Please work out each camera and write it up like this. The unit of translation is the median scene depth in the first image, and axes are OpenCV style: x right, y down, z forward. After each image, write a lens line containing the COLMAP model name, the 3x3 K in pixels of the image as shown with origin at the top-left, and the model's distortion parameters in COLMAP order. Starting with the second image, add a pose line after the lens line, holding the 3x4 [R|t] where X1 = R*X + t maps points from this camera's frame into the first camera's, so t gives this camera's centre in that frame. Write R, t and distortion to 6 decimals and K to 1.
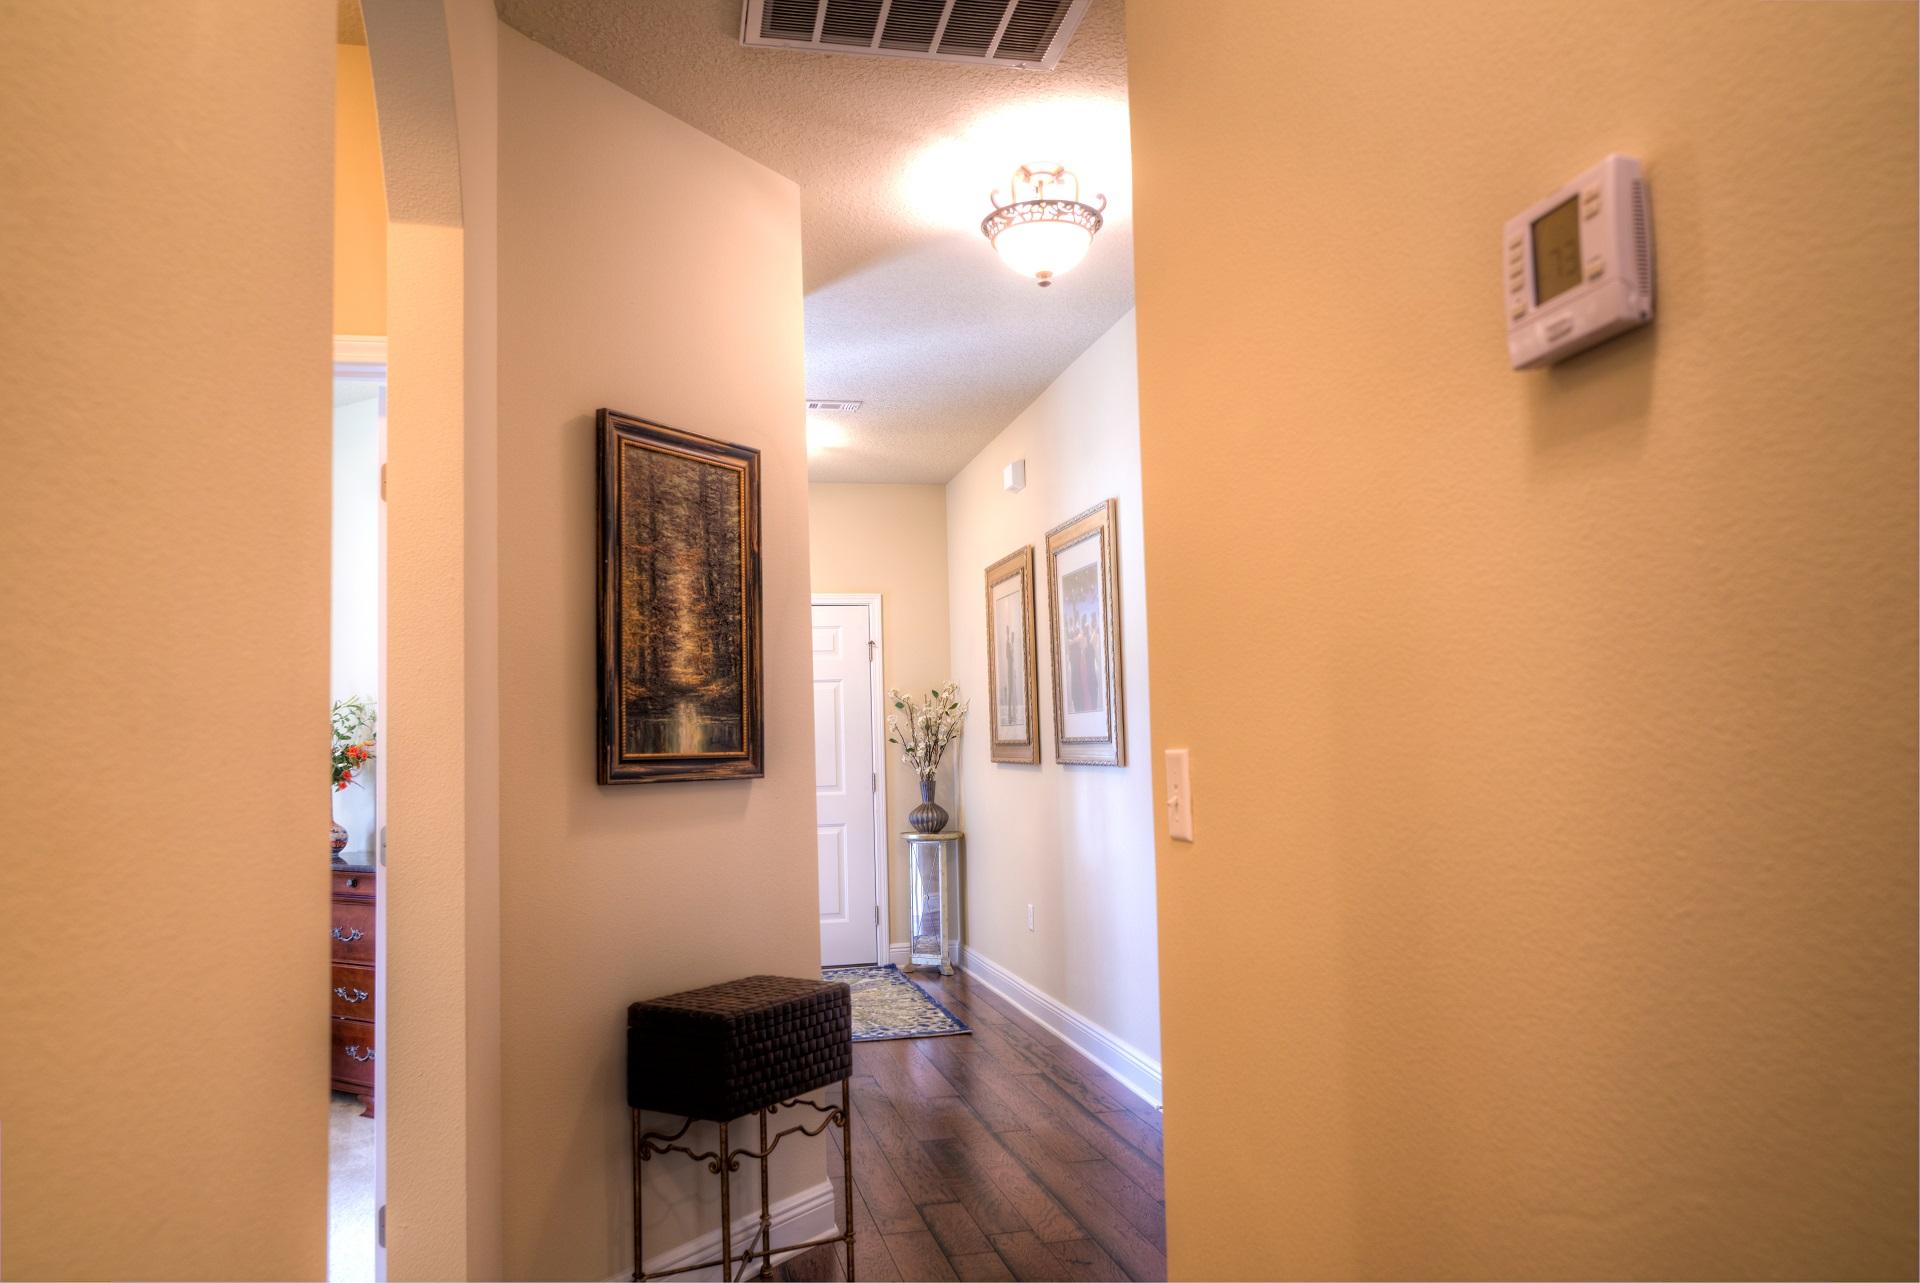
lens RADIAL K [[1444.7, 0, 964.1], [0, 1444.7, 656.3], [0, 0, 1]] dist [-0.028153, -0.001557]
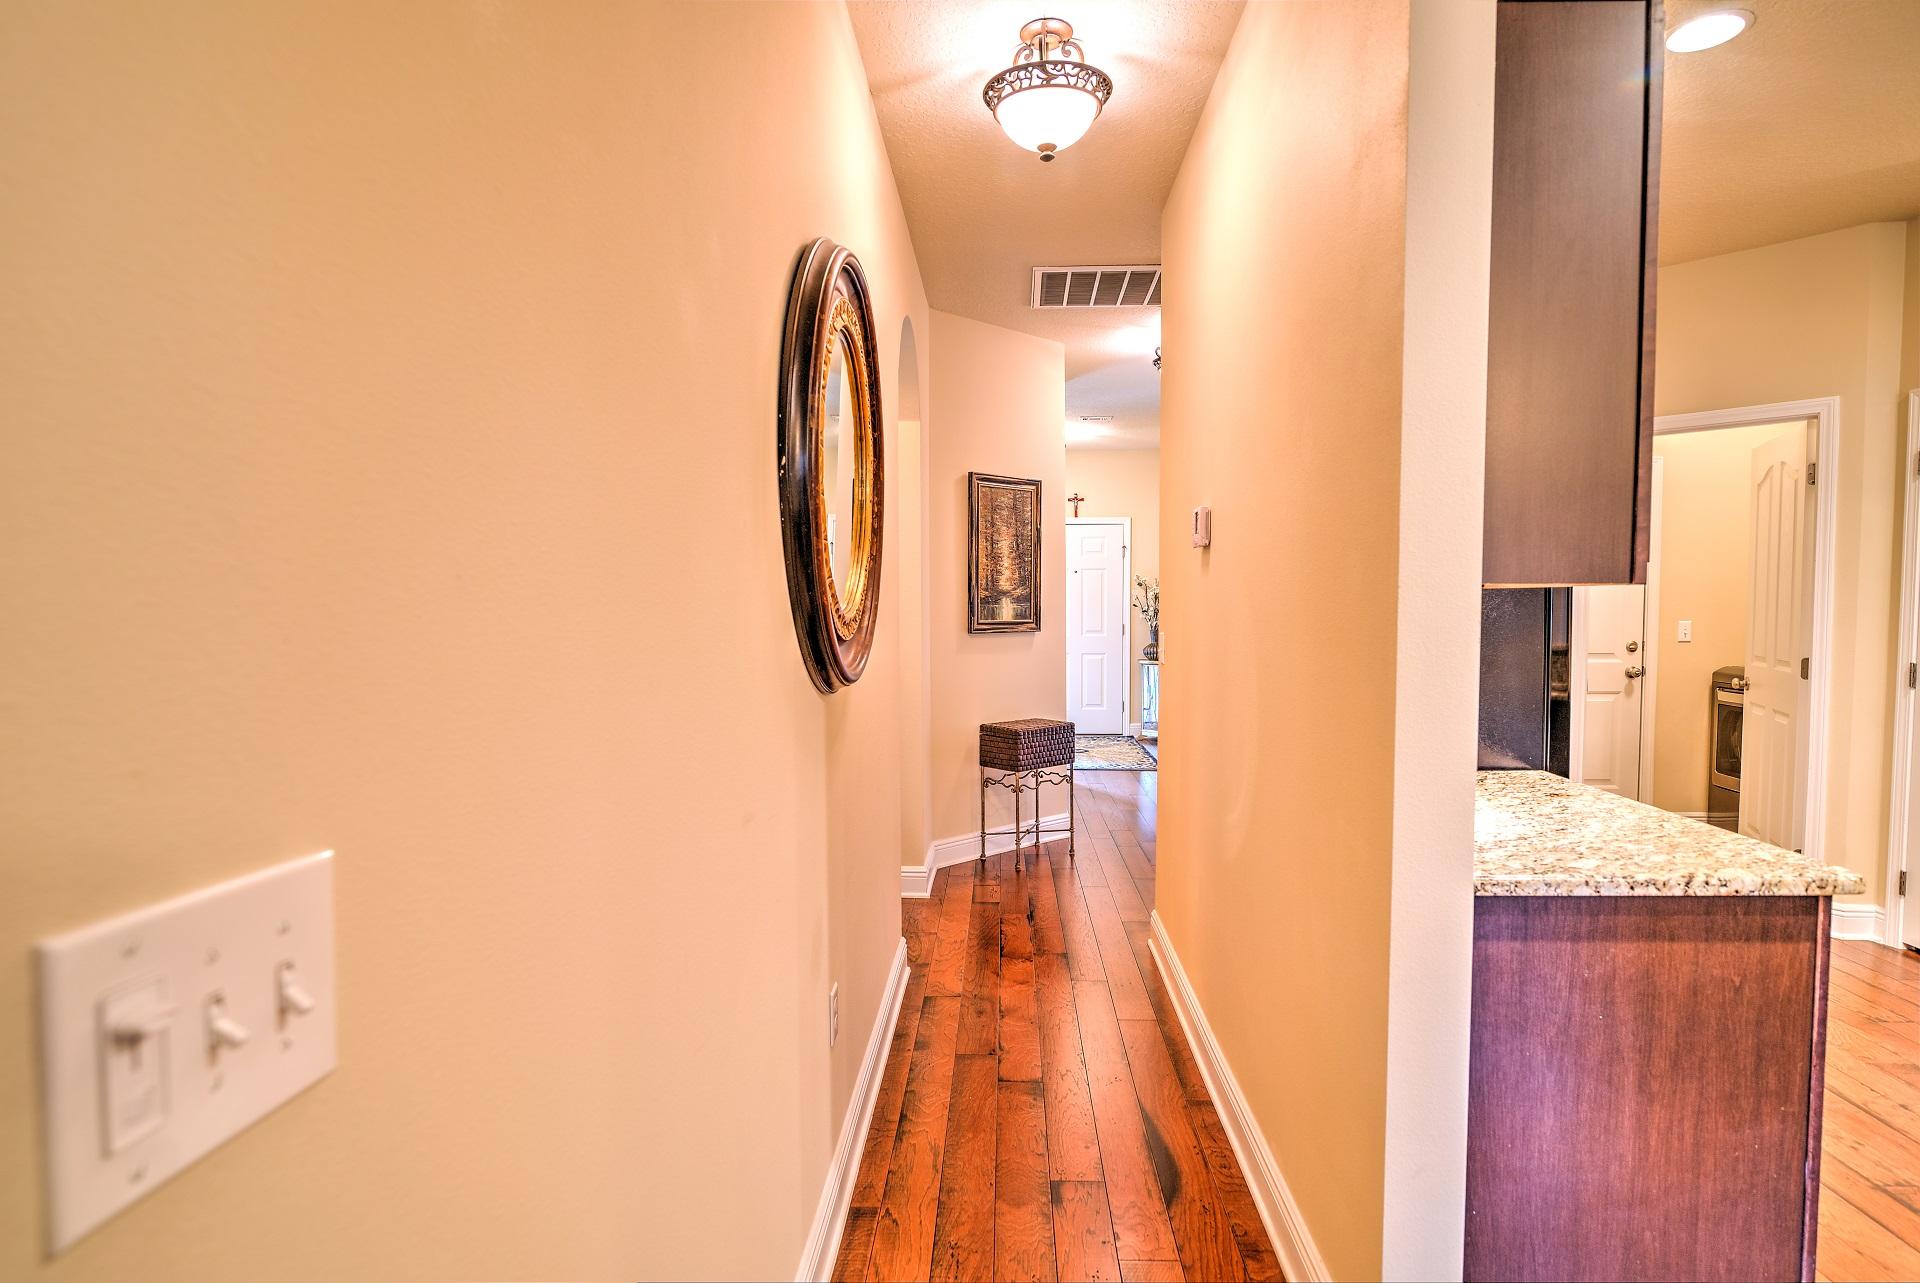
lens RADIAL K [[1020.4, 0, 953.3], [0, 1020.4, 648.5], [0, 0, 1]] dist [0.003980, 0.000183]
pose [[0.966589, 0.032922, -0.254207, 0.139269], [-0.004200, 0.993619, 0.112713, -0.069921], [0.256296, -0.107879, 0.960559, -0.577708]]
